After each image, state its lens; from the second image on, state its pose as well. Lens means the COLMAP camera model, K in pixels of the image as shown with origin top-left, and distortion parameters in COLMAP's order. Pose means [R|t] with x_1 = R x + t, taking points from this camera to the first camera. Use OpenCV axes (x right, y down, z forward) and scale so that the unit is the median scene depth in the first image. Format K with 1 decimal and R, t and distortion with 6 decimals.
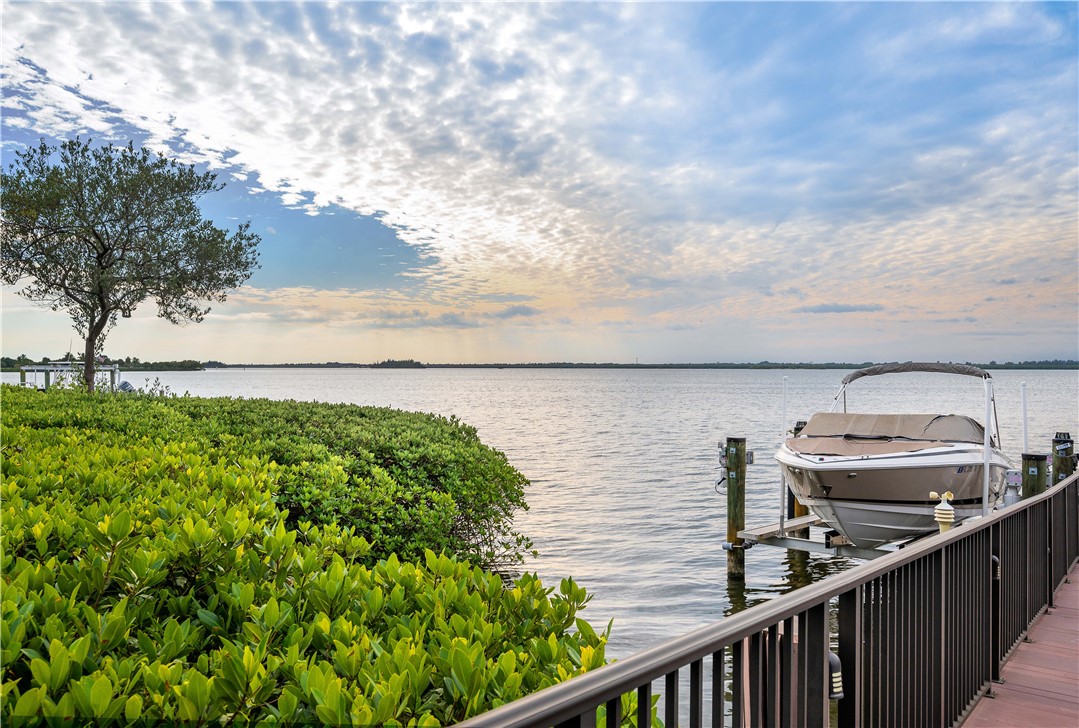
lens RADIAL K [[647.0, 0, 537.0], [0, 647.0, 368.4], [0, 0, 1]] dist [-0.000547, -0.000651]
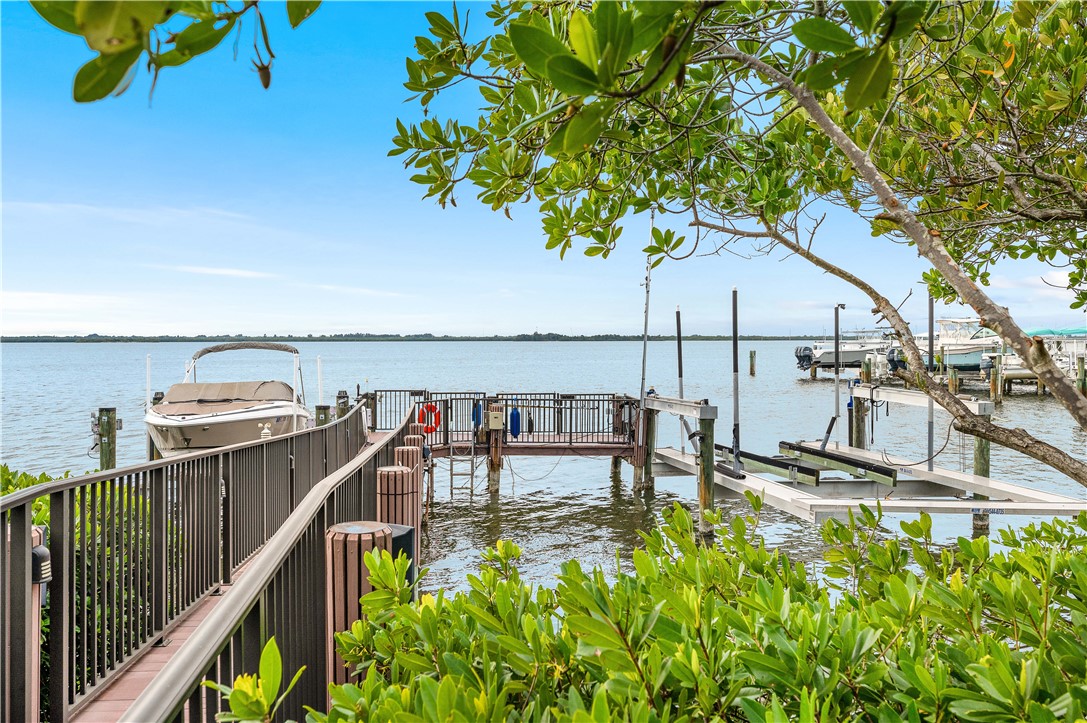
lens RADIAL K [[876.3, 0, 539.6], [0, 876.3, 356.9], [0, 0, 1]] dist [-0.007485, -0.002063]
pose [[0.654969, -0.016042, 0.755485, -0.371576], [-0.003385, 0.999702, 0.024161, -0.023759], [-0.755648, -0.018382, 0.654720, -0.612779]]
